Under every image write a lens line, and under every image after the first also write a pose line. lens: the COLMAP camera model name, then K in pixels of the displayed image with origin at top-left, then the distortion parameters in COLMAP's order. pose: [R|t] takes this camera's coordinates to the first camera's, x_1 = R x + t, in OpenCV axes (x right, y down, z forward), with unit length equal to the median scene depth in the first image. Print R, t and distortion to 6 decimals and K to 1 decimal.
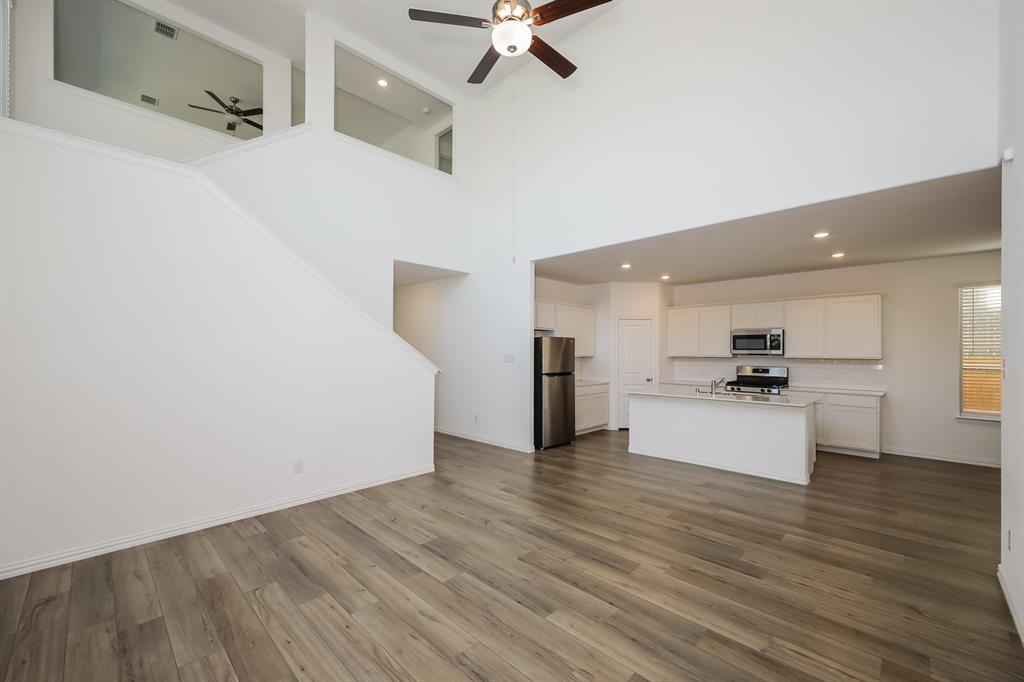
lens RADIAL K [[419.6, 0, 510.6], [0, 419.6, 347.6], [0, 0, 1]] dist [0.001657, 0.000366]
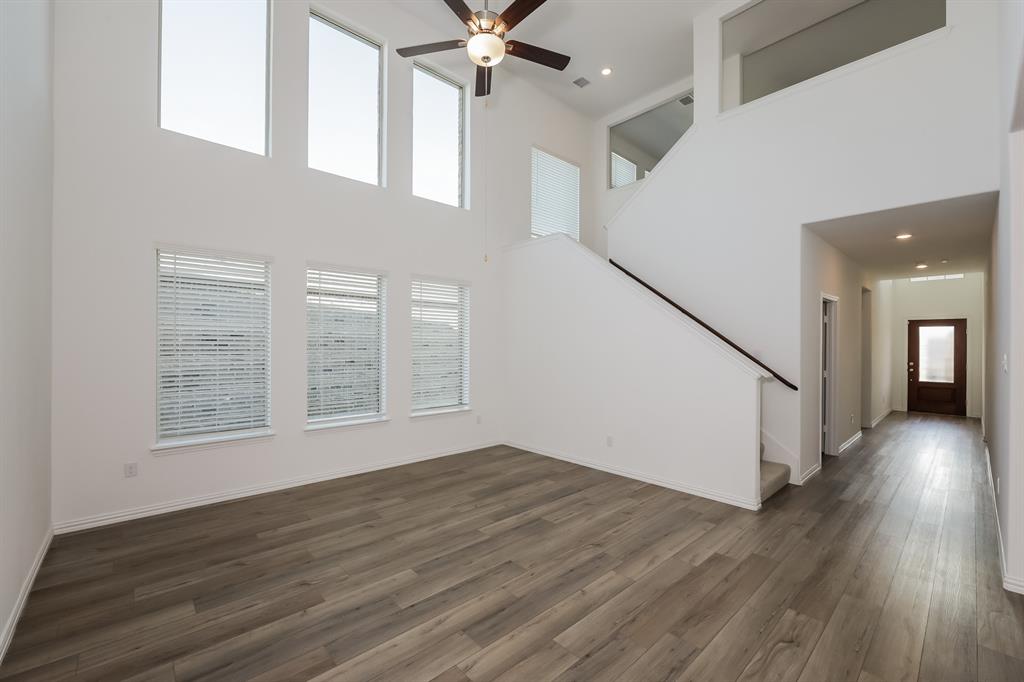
lens RADIAL K [[419.6, 0, 510.6], [0, 419.6, 347.6], [0, 0, 1]] dist [0.001657, 0.000366]
pose [[-0.063482, 0.002690, -0.997979, 0.976618], [0.006500, 0.999976, 0.002282, 0.007787], [0.997962, -0.006342, -0.063498, 1.055255]]
